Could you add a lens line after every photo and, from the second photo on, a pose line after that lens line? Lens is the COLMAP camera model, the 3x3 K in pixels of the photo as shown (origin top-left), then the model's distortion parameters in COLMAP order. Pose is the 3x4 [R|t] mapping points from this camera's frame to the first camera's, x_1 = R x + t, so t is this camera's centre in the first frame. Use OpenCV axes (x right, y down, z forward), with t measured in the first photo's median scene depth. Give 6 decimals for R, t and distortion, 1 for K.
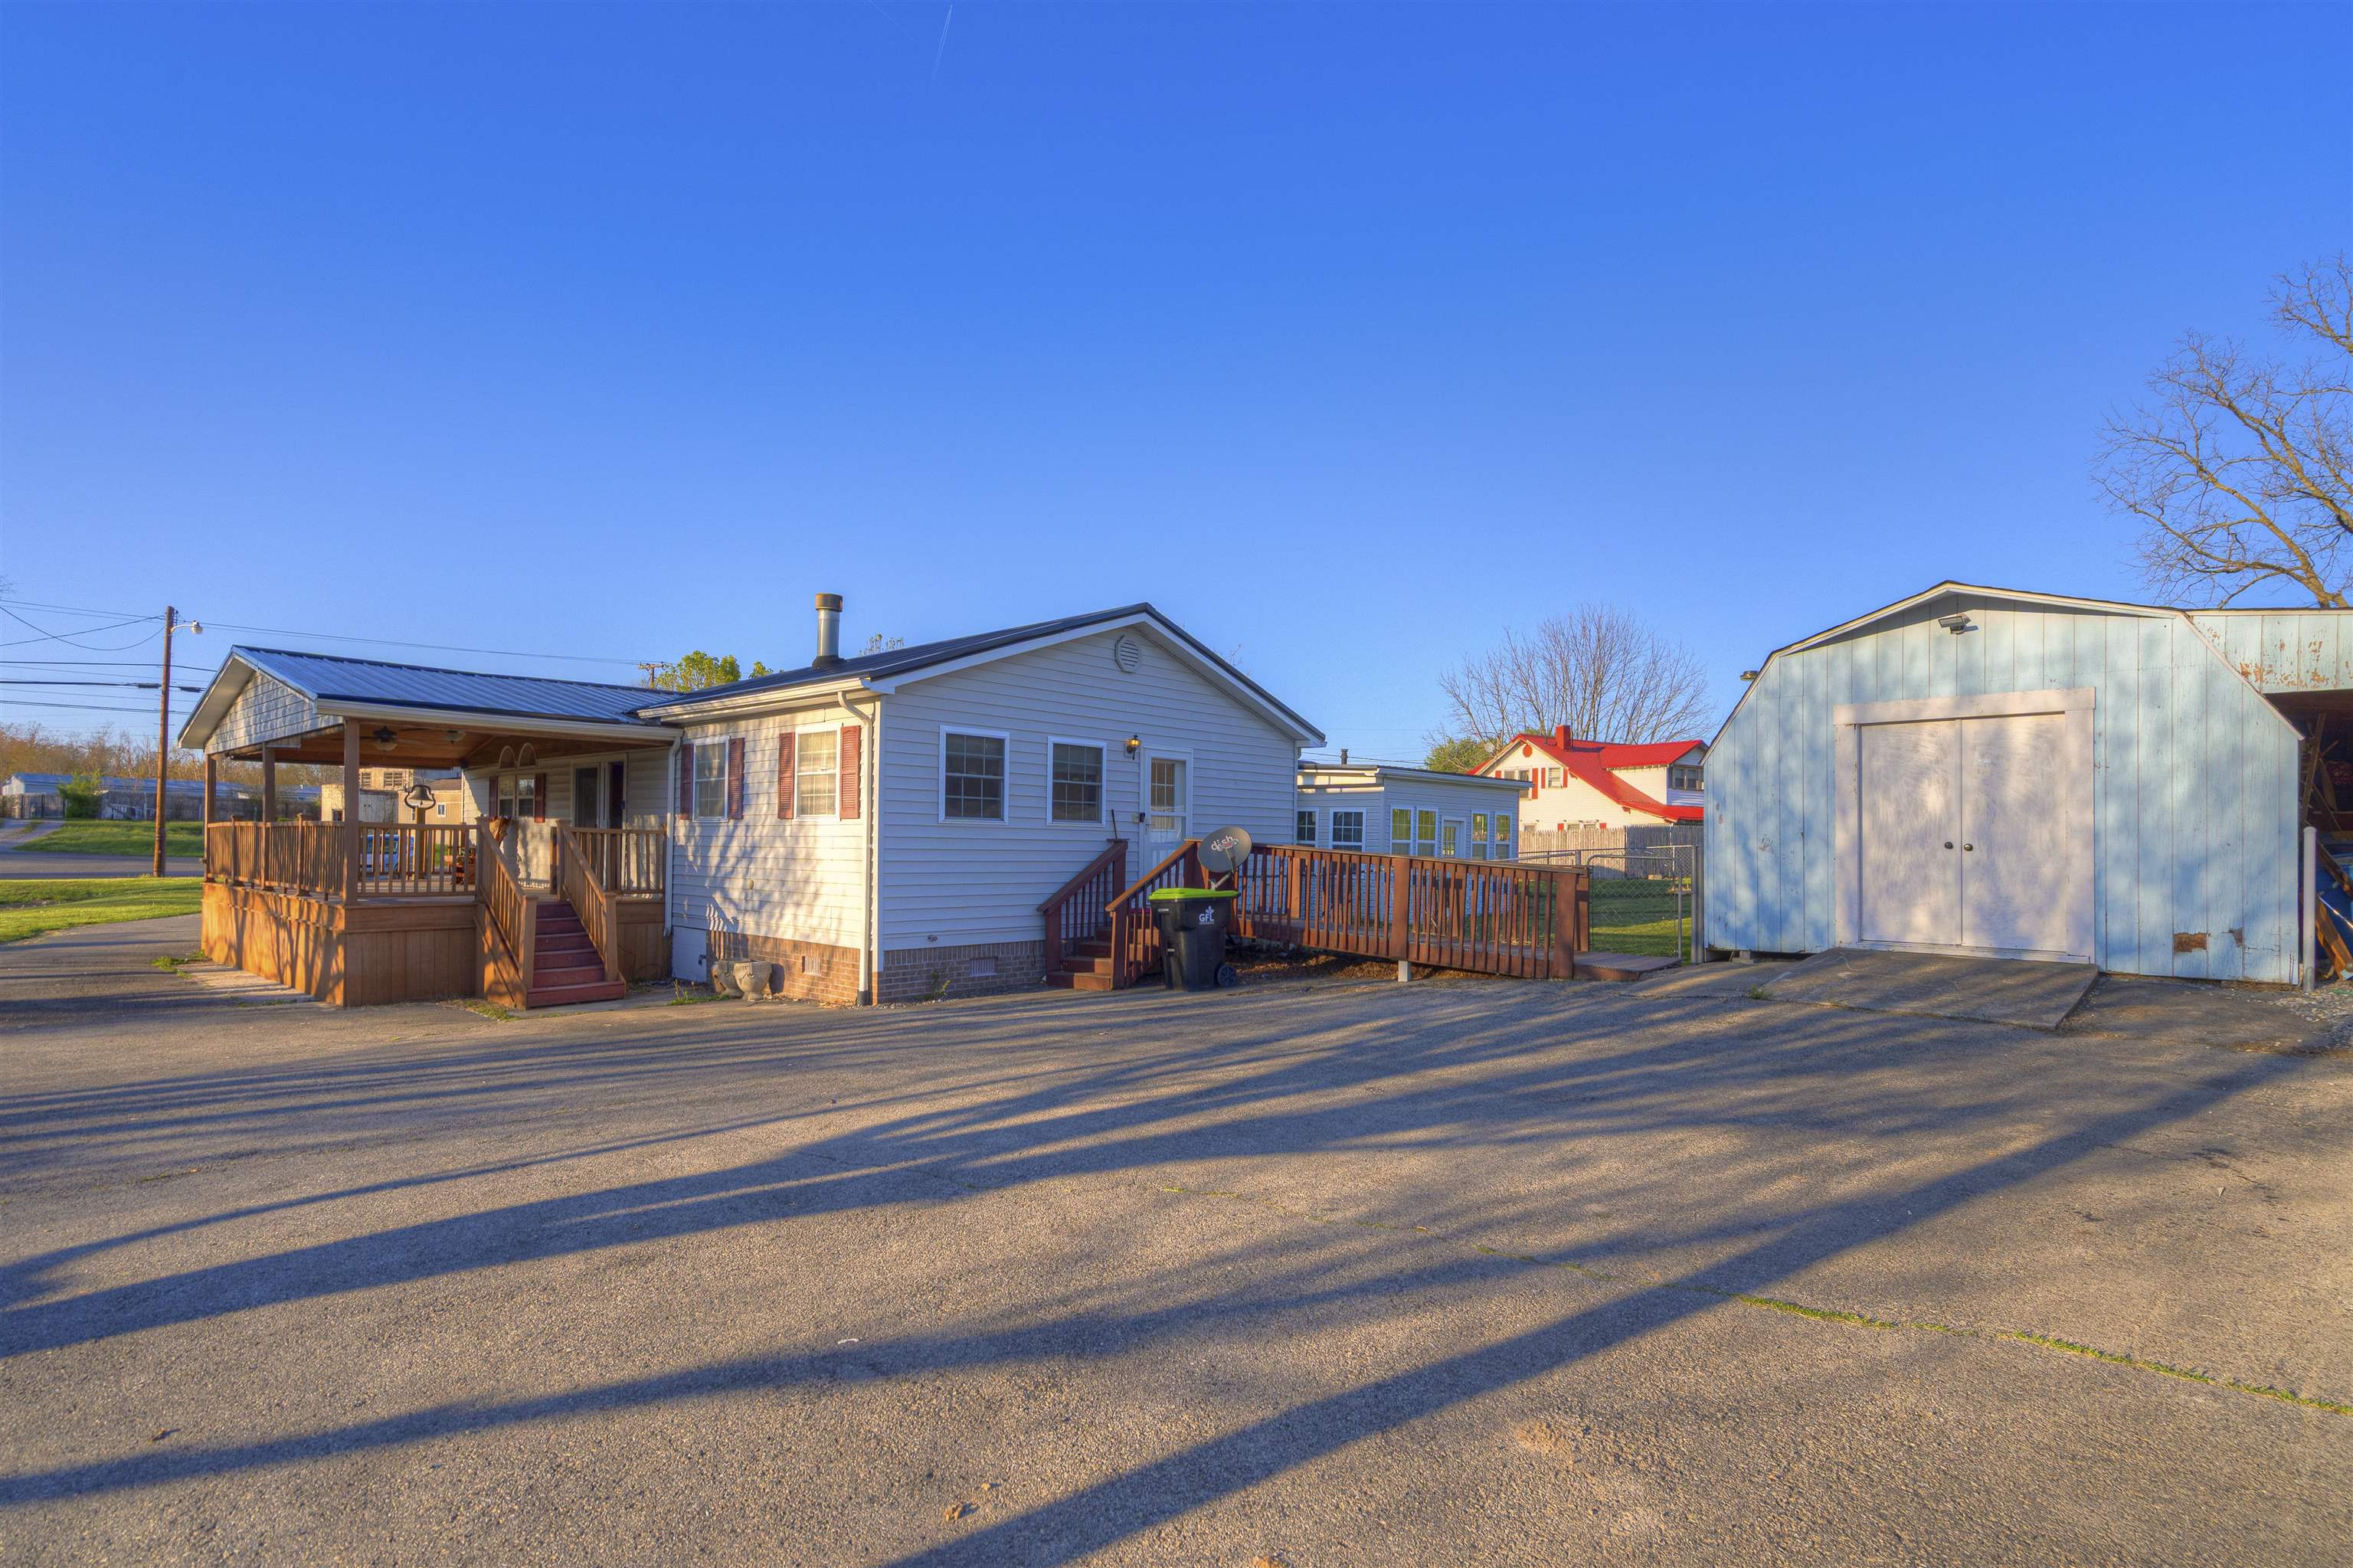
lens RADIAL K [[1155.7, 0, 1201.8], [0, 1155.7, 826.4], [0, 0, 1]] dist [-0.001863, -0.000310]
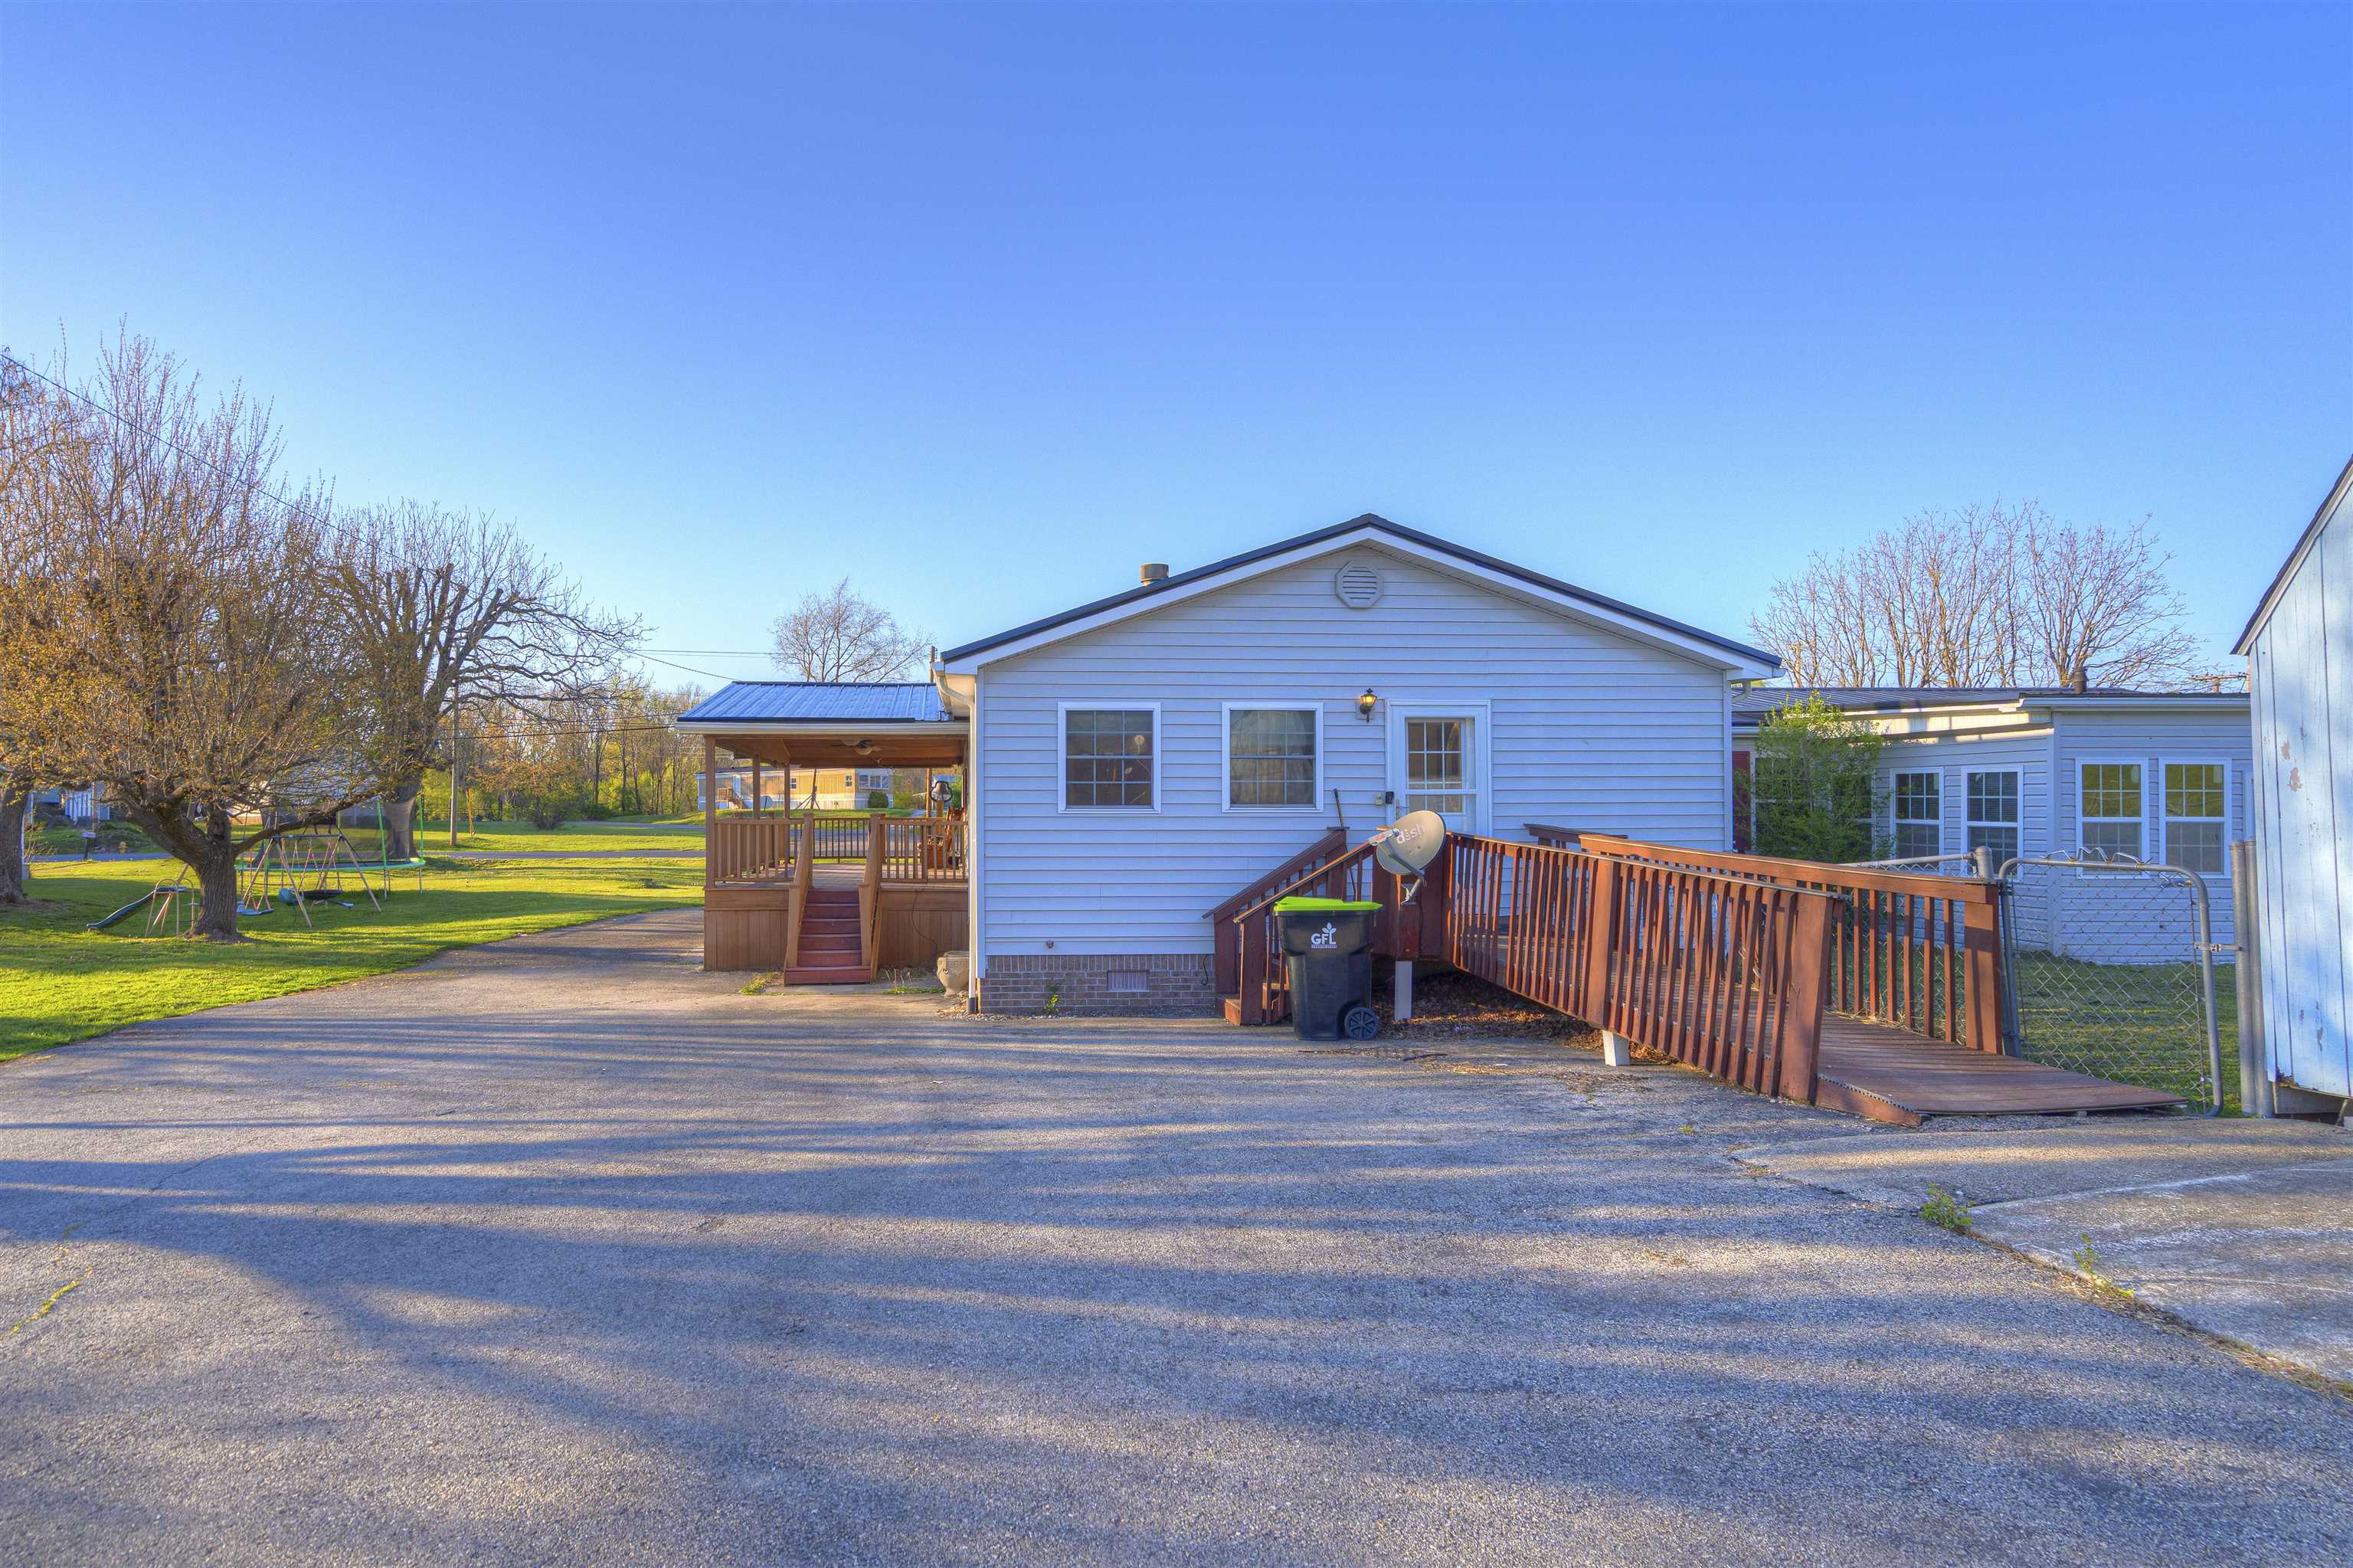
lens RADIAL K [[1218.1, 0, 1053.5], [0, 1218.1, 788.4], [0, 0, 1]] dist [-0.001757, -0.000439]
pose [[0.705122, -0.028251, -0.708523, 0.450401], [0.021348, 0.999599, -0.018611, -0.005057], [0.708764, -0.002002, 0.705442, 0.364141]]
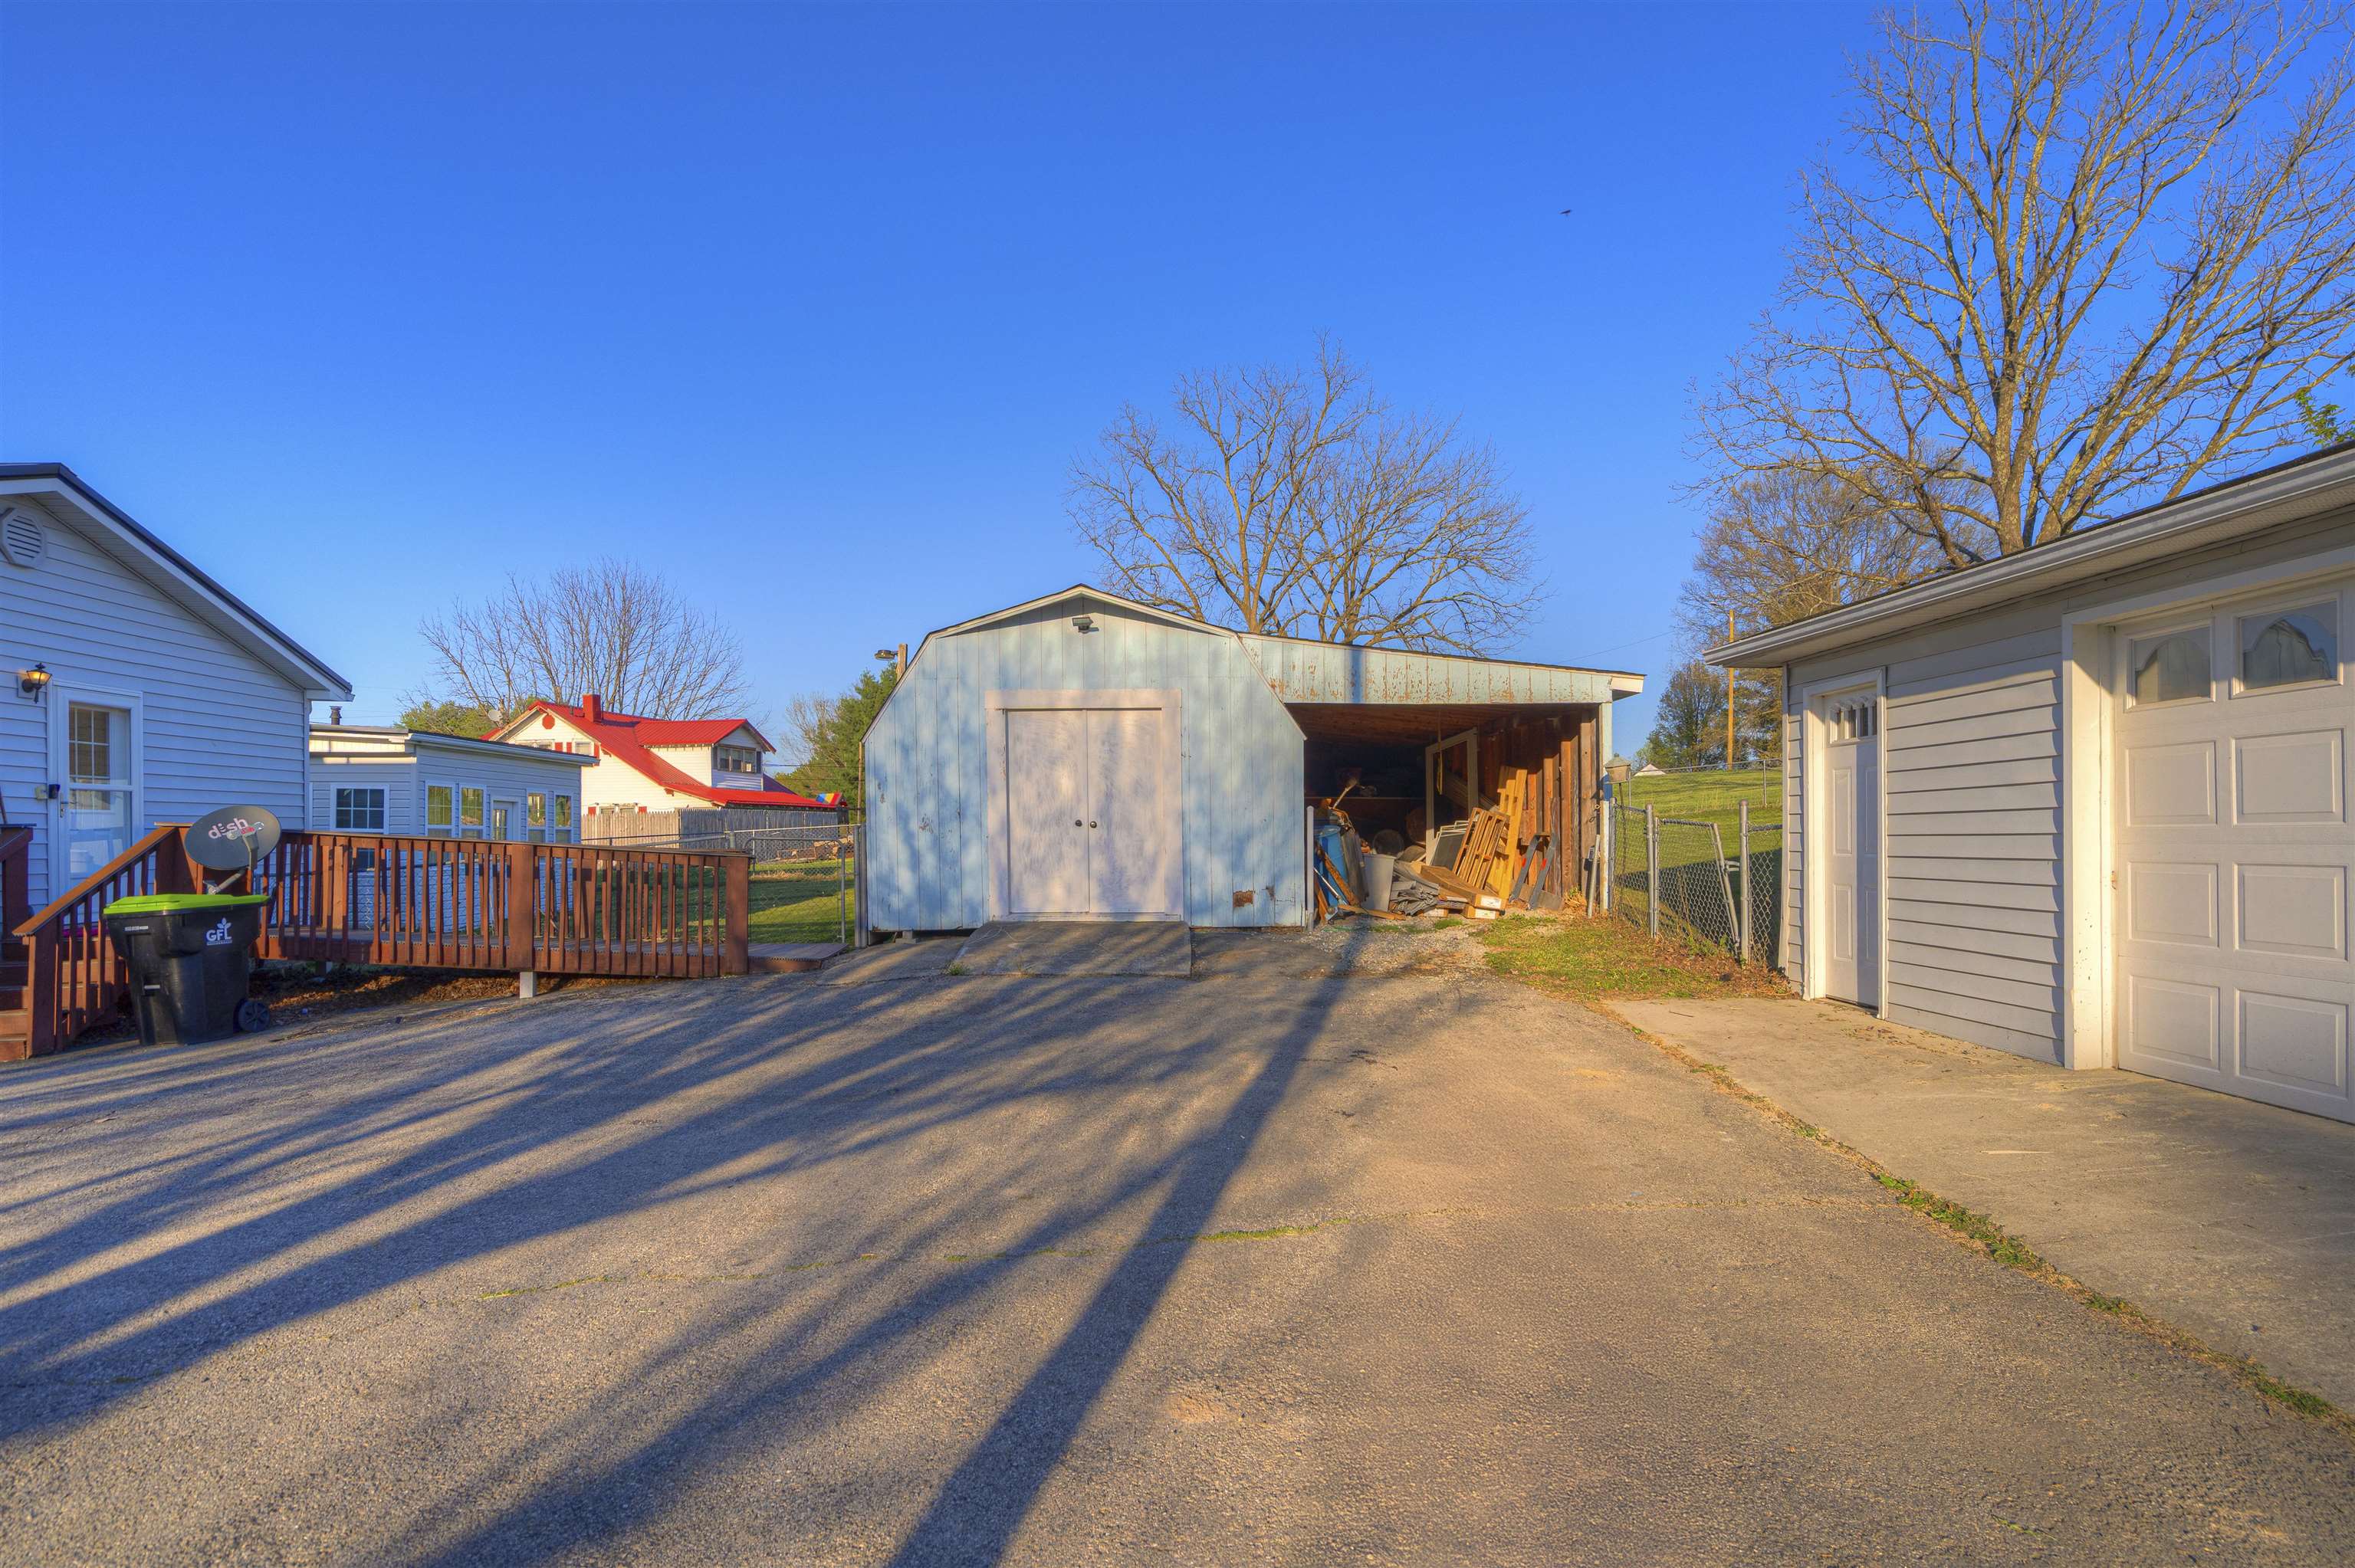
lens RADIAL K [[1242.5, 0, 1183.5], [0, 1242.5, 844.6], [0, 0, 1]] dist [0.003187, 0.000708]
pose [[0.719282, -0.017701, 0.694493, -0.104401], [-0.000872, 0.999652, 0.026381, 0.003875], [-0.694718, -0.019581, 0.719016, 0.058108]]
